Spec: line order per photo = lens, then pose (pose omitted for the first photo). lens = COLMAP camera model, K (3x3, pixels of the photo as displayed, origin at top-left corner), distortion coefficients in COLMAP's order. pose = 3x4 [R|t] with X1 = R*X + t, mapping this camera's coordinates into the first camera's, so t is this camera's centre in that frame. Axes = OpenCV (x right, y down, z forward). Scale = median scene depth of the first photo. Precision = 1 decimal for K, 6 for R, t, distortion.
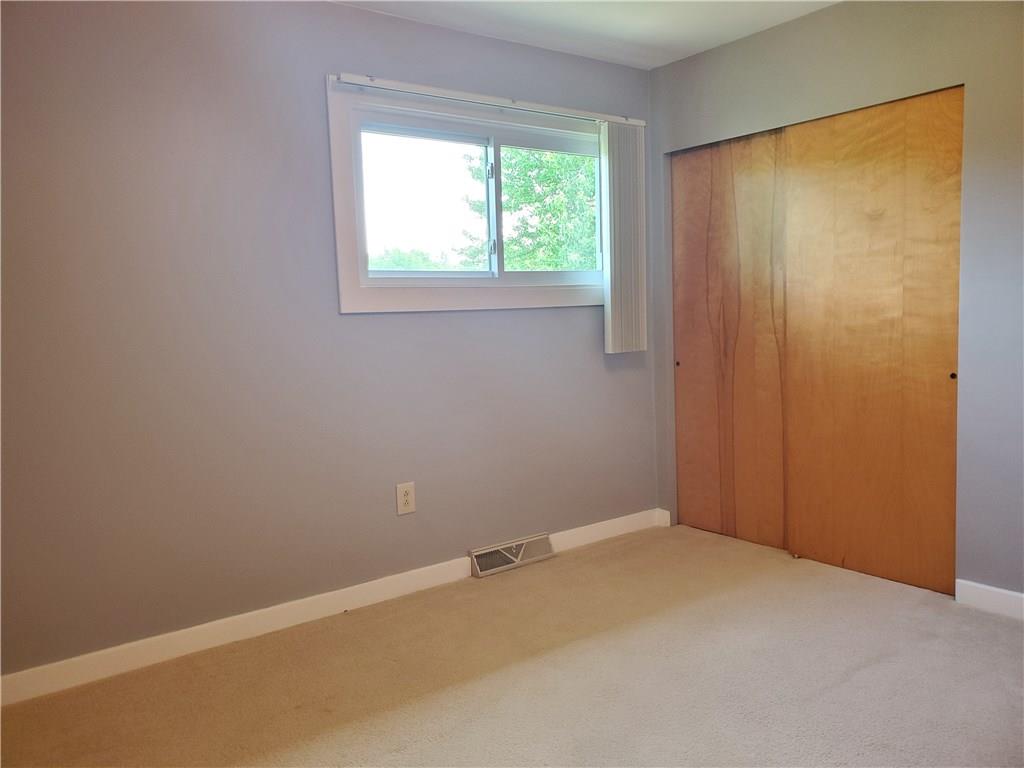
lens RADIAL K [[799.2, 0, 512.8], [0, 799.2, 398.0], [0, 0, 1]] dist [-0.002437, -0.002047]
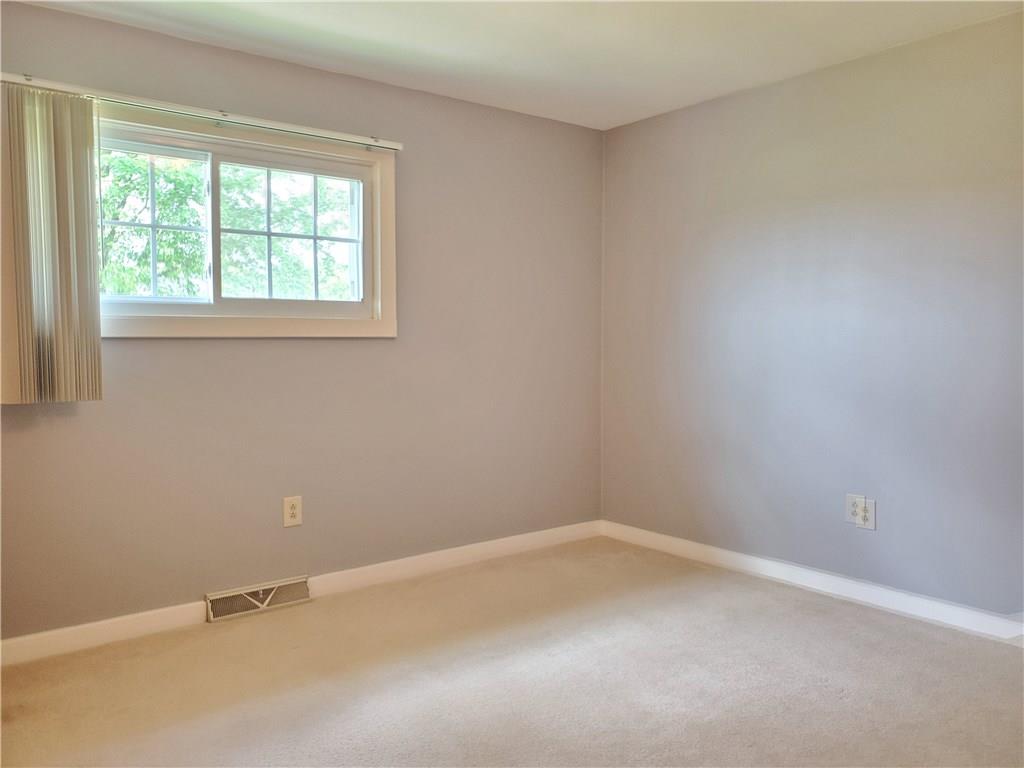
lens RADIAL K [[637.2, 0, 512.0], [0, 637.2, 384.0], [0, 0, 1]] dist [0.001873, 0.001774]
pose [[0.996261, 0.034010, -0.079417, 0.337805], [-0.036682, 0.998800, -0.032437, -0.041916], [0.078218, 0.035228, 0.996314, 0.261902]]
